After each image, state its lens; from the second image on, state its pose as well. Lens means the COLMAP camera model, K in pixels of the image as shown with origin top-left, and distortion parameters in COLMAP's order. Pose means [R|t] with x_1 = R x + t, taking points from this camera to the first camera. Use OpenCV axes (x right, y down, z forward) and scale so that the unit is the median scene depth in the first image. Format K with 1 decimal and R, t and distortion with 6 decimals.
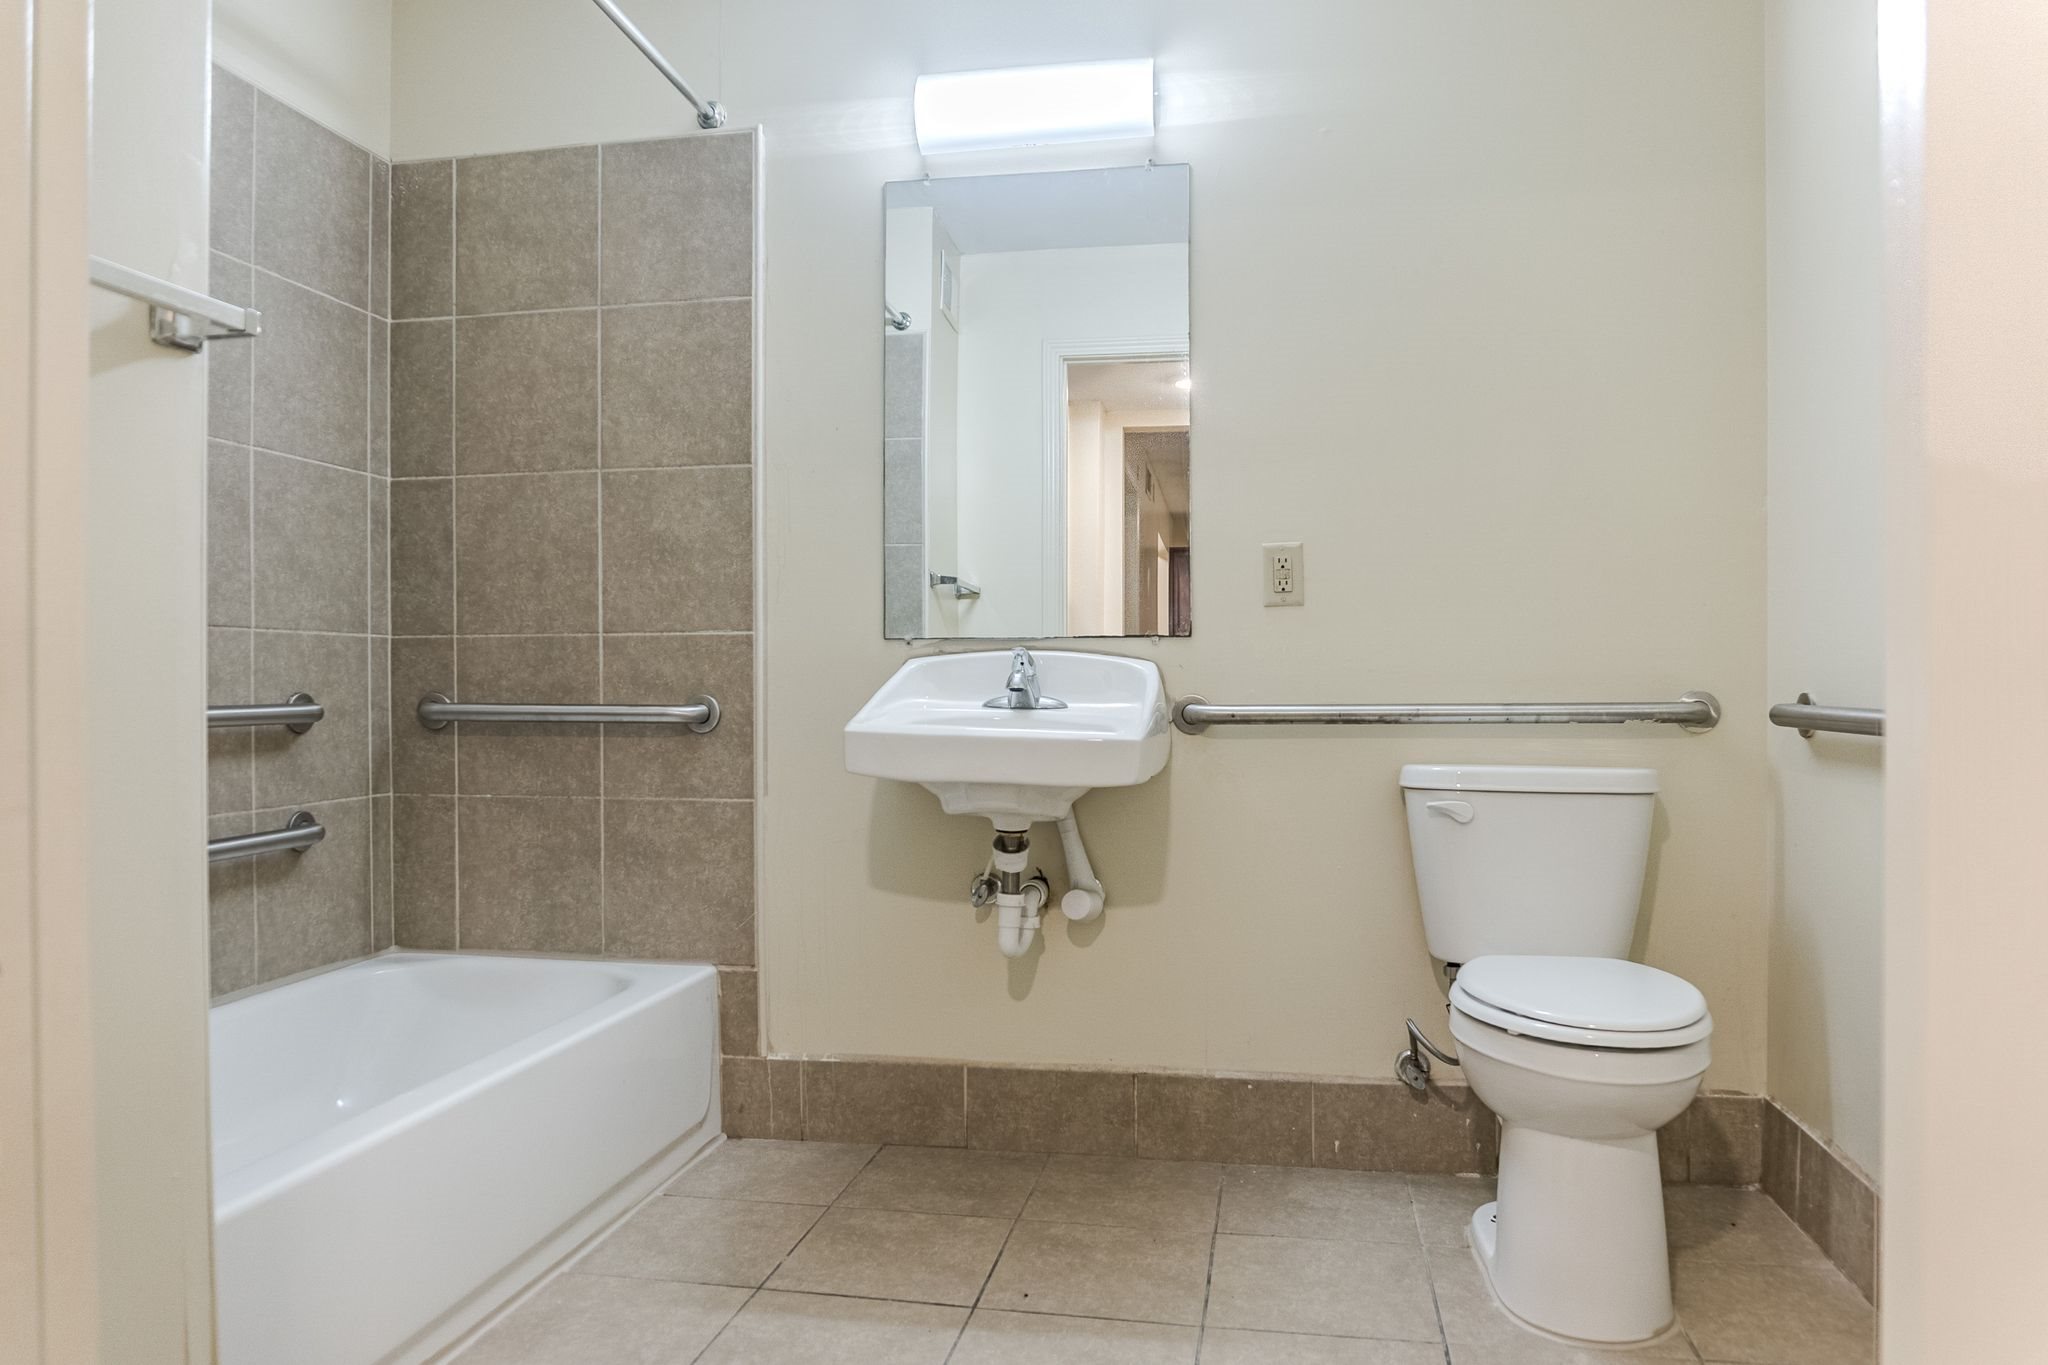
lens RADIAL K [[1402.8, 0, 1024.1], [0, 1402.8, 686.7], [0, 0, 1]] dist [-0.019504, -0.003218]
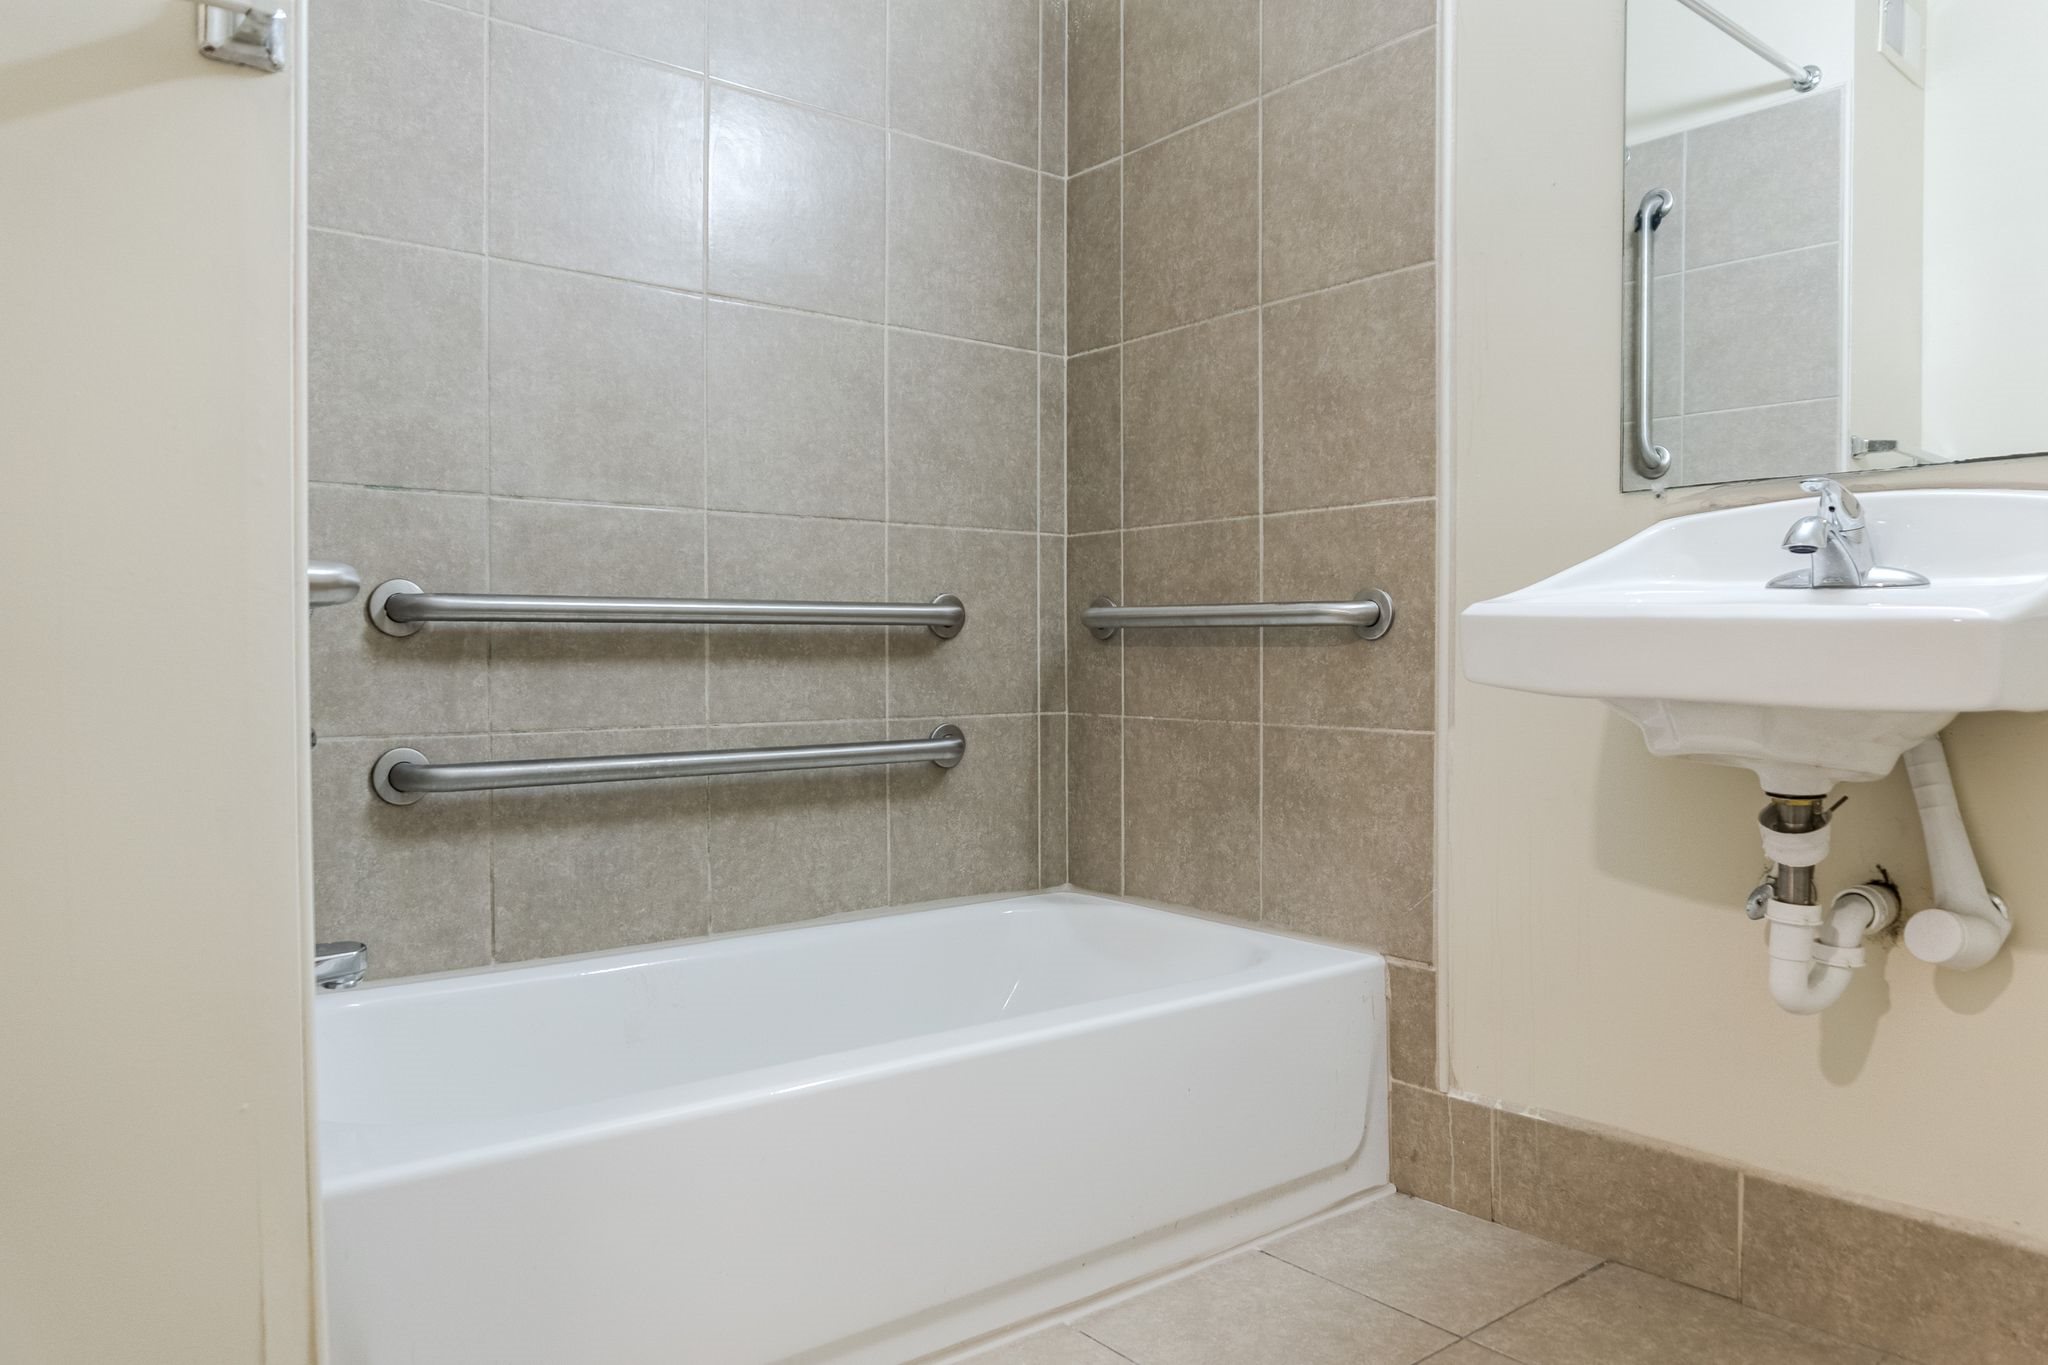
lens RADIAL K [[1402.8, 0, 1024.1], [0, 1402.8, 686.7], [0, 0, 1]] dist [-0.019504, -0.003218]
pose [[0.753414, 0.017032, -0.657325, 0.118556], [-0.002746, 0.999737, 0.022757, 0.041732], [0.657540, -0.015341, 0.753263, 0.324364]]
